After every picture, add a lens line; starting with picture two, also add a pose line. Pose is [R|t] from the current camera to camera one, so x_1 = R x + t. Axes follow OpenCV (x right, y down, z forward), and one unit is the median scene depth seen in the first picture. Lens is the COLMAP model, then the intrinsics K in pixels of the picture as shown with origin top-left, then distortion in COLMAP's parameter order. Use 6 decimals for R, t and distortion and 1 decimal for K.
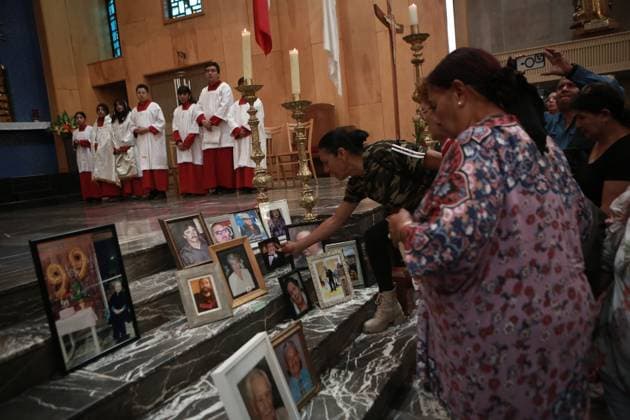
lens RADIAL K [[435.9, 0, 315.0], [0, 435.9, 210.0], [0, 0, 1]] dist [-0.107406, 0.082373]
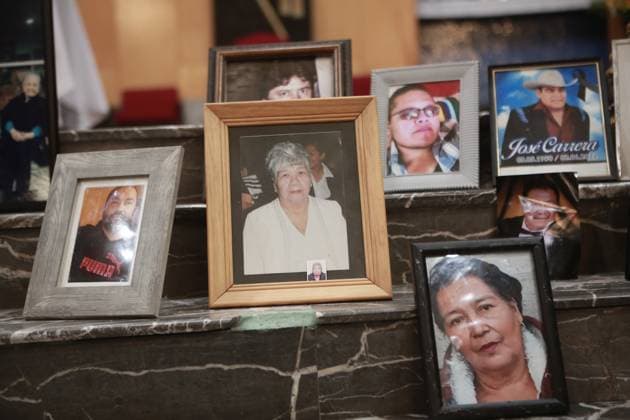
lens RADIAL K [[981.5, 0, 315.0], [0, 981.5, 210.0], [0, 0, 1]] dist [0.066215, 0.059344]
pose [[0.570722, 0.082184, -0.817020, 0.454408], [-0.104014, 0.994200, 0.027348, 0.150469], [0.814529, 0.069373, 0.575960, 0.735213]]
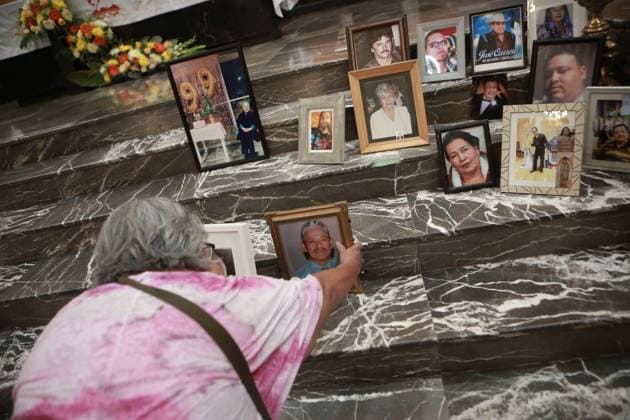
lens RADIAL K [[435.9, 0, 315.0], [0, 435.9, 210.0], [0, 0, 1]] dist [-0.107406, 0.082373]
pose [[0.424040, 0.413104, -0.805937, 0.537296], [0.073890, 0.871158, 0.485412, -0.096463], [0.902624, -0.265385, 0.338882, 0.683218]]
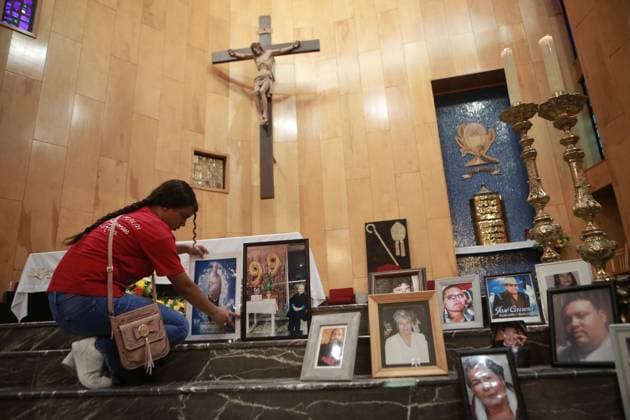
lens RADIAL K [[435.9, 0, 315.0], [0, 435.9, 210.0], [0, 0, 1]] dist [-0.107406, 0.082373]
pose [[0.378437, -0.190605, -0.905790, 0.556645], [-0.102074, 0.964007, -0.245502, 0.157819], [0.919982, 0.185365, 0.345360, 0.667338]]
